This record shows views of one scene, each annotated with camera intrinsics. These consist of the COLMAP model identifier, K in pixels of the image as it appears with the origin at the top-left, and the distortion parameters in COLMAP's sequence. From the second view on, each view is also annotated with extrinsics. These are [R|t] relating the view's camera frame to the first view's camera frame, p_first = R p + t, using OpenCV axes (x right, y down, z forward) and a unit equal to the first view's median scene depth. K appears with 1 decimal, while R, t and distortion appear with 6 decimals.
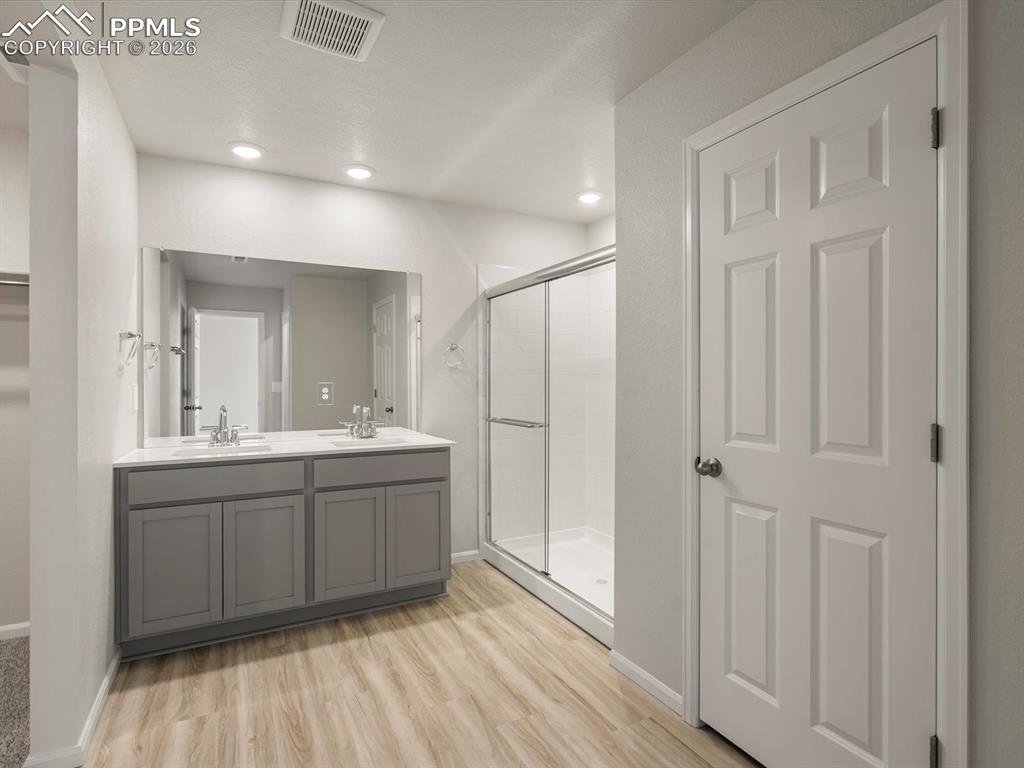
lens RADIAL K [[518.0, 0, 497.9], [0, 518.0, 382.4], [0, 0, 1]] dist [0.003280, -0.000882]
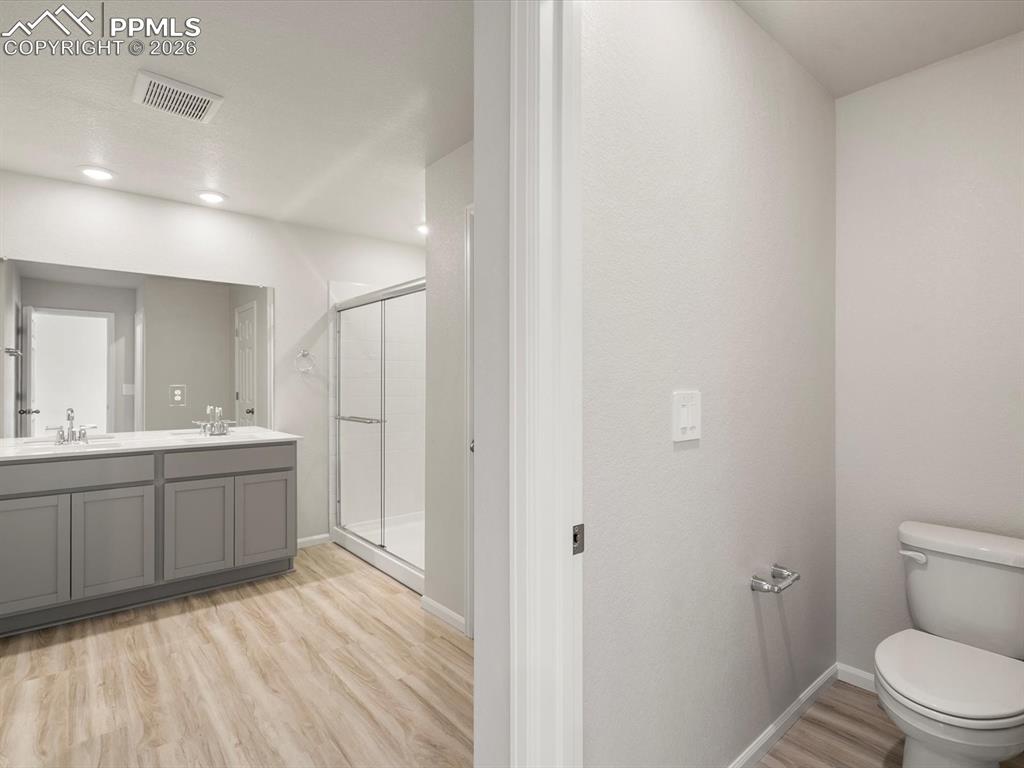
lens RADIAL K [[518.0, 0, 494.4], [0, 518.0, 381.5], [0, 0, 1]] dist [0.003280, -0.000882]
pose [[0.978103, 0.002068, 0.208110, 0.099786], [-0.000454, 0.999969, -0.007805, 0.000936], [-0.208120, 0.007540, 0.978074, -0.224572]]
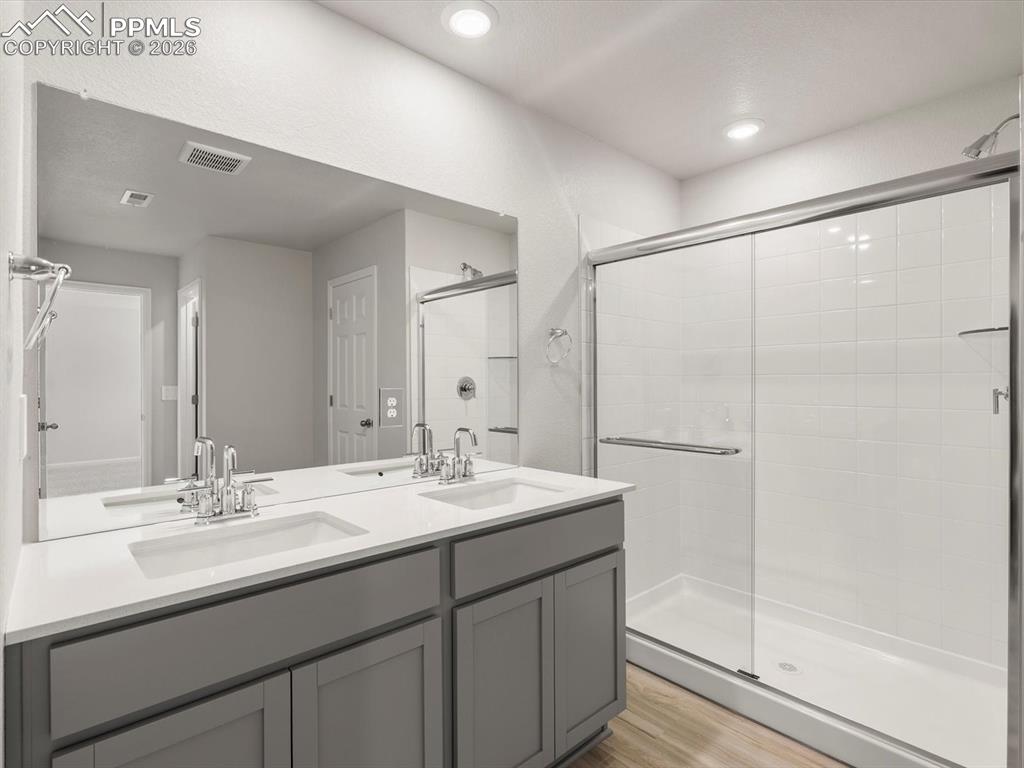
lens RADIAL K [[518.0, 0, 501.5], [0, 518.0, 379.6], [0, 0, 1]] dist [0.003280, -0.000882]
pose [[0.967458, -0.002019, 0.253023, -0.393523], [0.004209, 0.999958, -0.008115, -0.004673], [-0.252996, 0.008916, 0.967426, 0.450872]]
